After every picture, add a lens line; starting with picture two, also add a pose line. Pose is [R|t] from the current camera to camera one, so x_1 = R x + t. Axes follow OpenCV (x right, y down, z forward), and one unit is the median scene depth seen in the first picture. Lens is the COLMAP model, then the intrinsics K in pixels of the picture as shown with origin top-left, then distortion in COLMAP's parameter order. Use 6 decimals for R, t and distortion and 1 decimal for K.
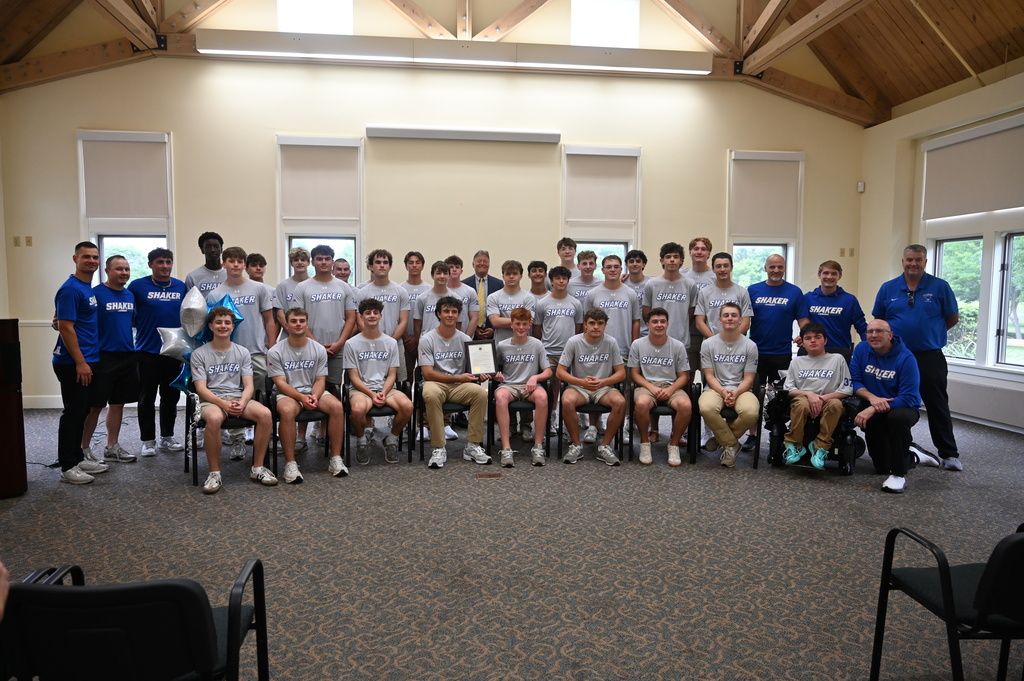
lens RADIAL K [[694.1, 0, 514.8], [0, 694.1, 347.4], [0, 0, 1]] dist [-0.008077, 0.000057]
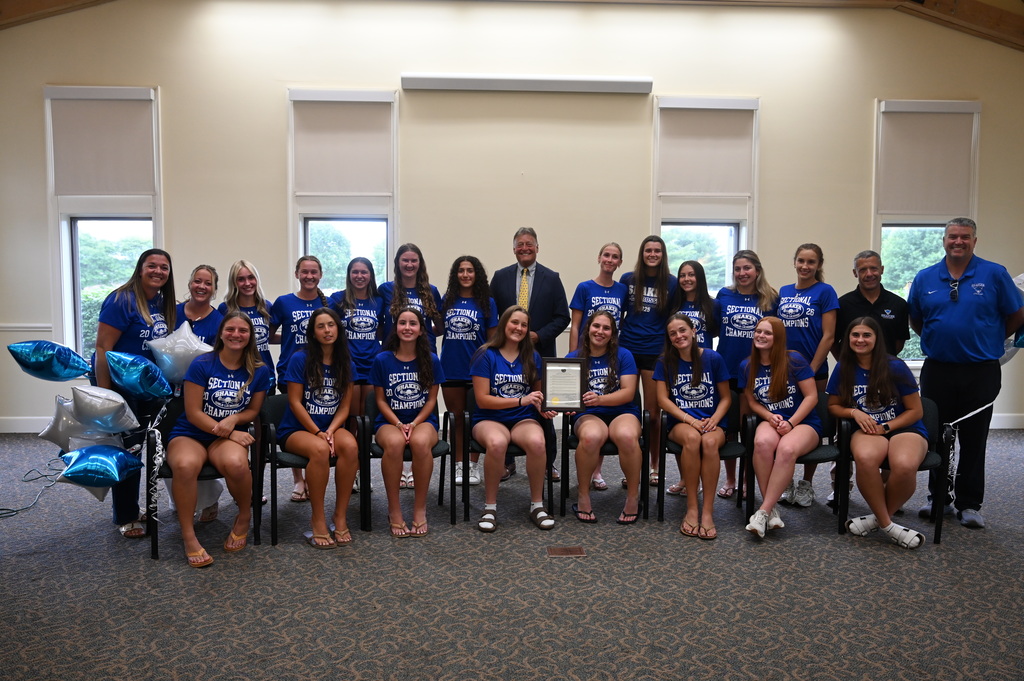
lens RADIAL K [[744.6, 0, 509.7], [0, 744.6, 336.0], [0, 0, 1]] dist [-0.005215, -0.002726]
pose [[0.996678, 0.004487, -0.081314, -0.024488], [-0.005741, 0.999868, -0.015199, -0.014694], [0.081235, 0.015615, 0.996573, 0.184066]]
